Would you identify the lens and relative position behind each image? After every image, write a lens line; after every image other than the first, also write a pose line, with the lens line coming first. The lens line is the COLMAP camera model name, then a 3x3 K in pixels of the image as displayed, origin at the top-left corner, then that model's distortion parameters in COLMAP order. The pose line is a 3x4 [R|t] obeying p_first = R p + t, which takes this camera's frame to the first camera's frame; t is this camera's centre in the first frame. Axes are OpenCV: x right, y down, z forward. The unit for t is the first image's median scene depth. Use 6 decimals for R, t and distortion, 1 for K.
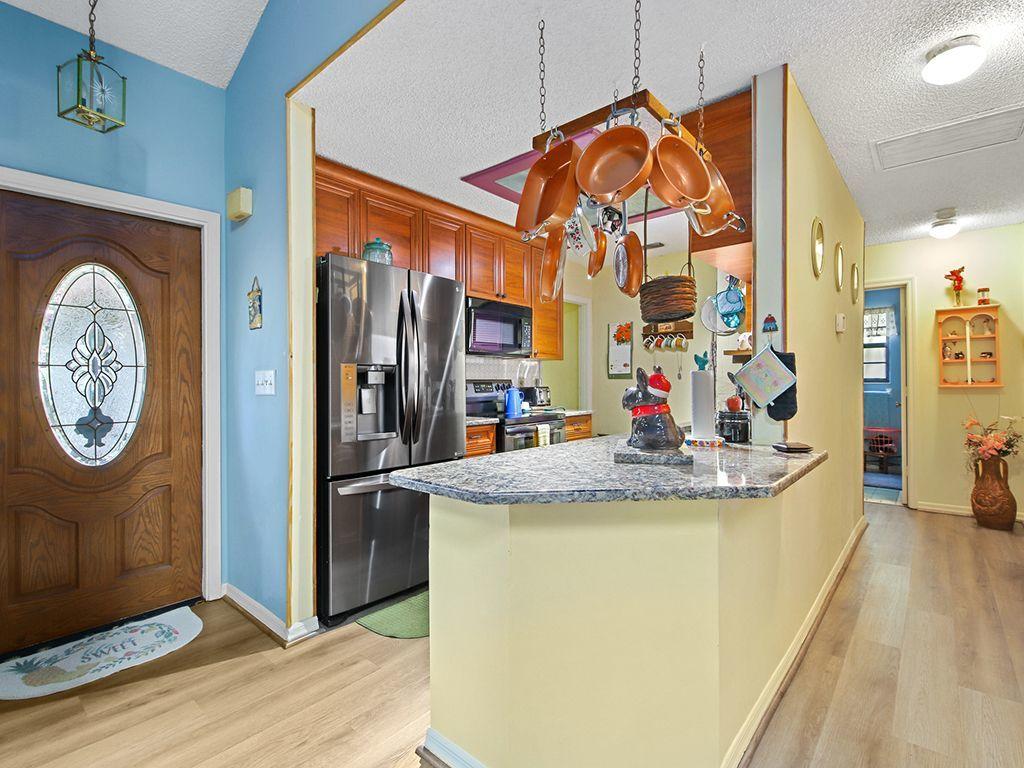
lens RADIAL K [[498.2, 0, 507.0], [0, 498.2, 379.4], [0, 0, 1]] dist [-0.002876, 0.000024]
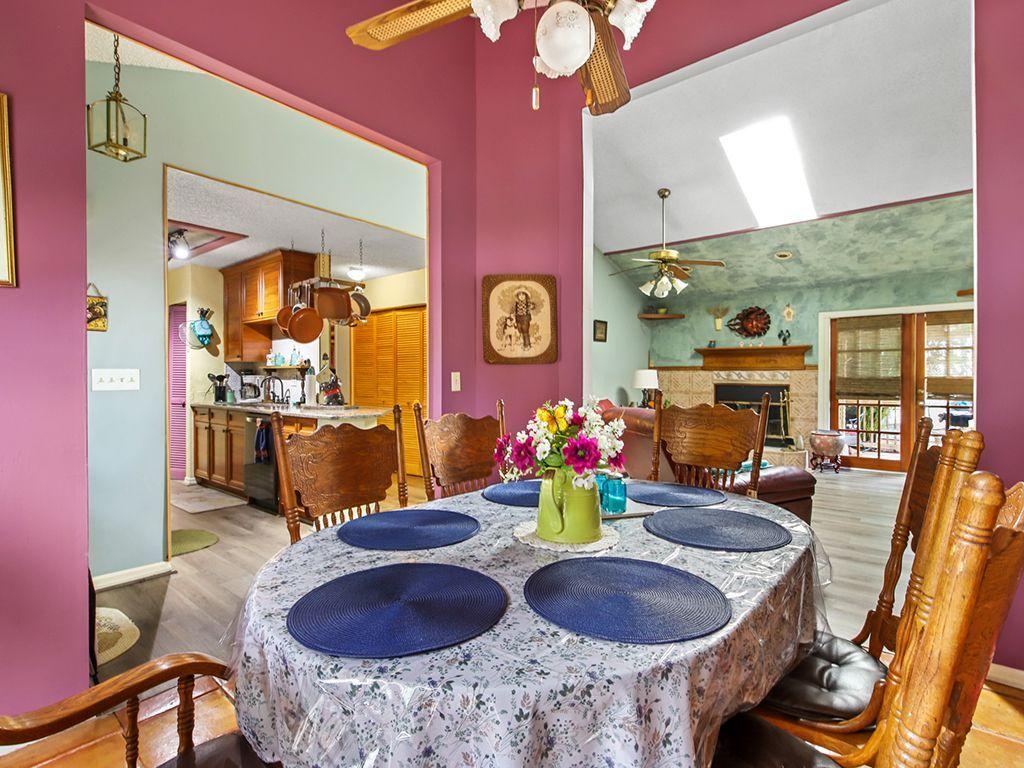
lens RADIAL K [[498.2, 0, 514.6], [0, 498.2, 383.7], [0, 0, 1]] dist [-0.002876, 0.000024]
pose [[-0.040586, -0.009491, 0.999131, -1.529665], [-0.008142, 0.999925, 0.009168, -0.005036], [-0.999143, -0.007763, -0.040660, 0.117852]]
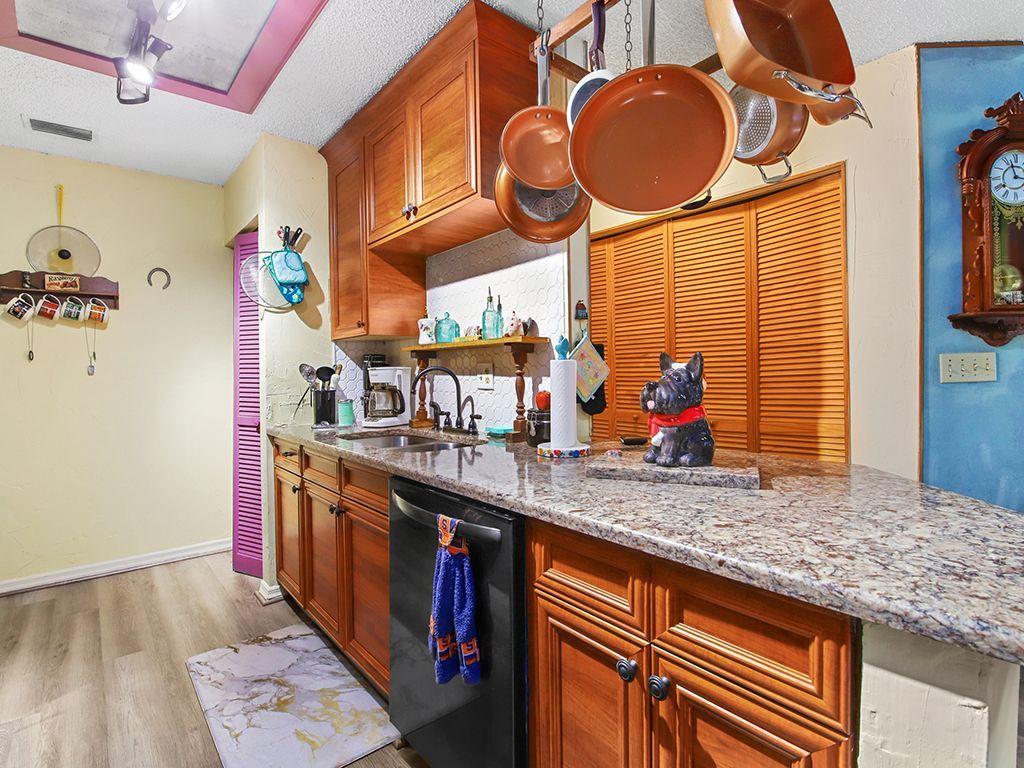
lens RADIAL K [[498.2, 0, 508.4], [0, 498.2, 380.6], [0, 0, 1]] dist [-0.002876, 0.000024]
pose [[0.150998, -0.015786, 0.988408, -0.308747], [0.005847, 0.999869, 0.015076, 0.001977], [-0.988517, 0.003503, 0.151070, 0.759694]]
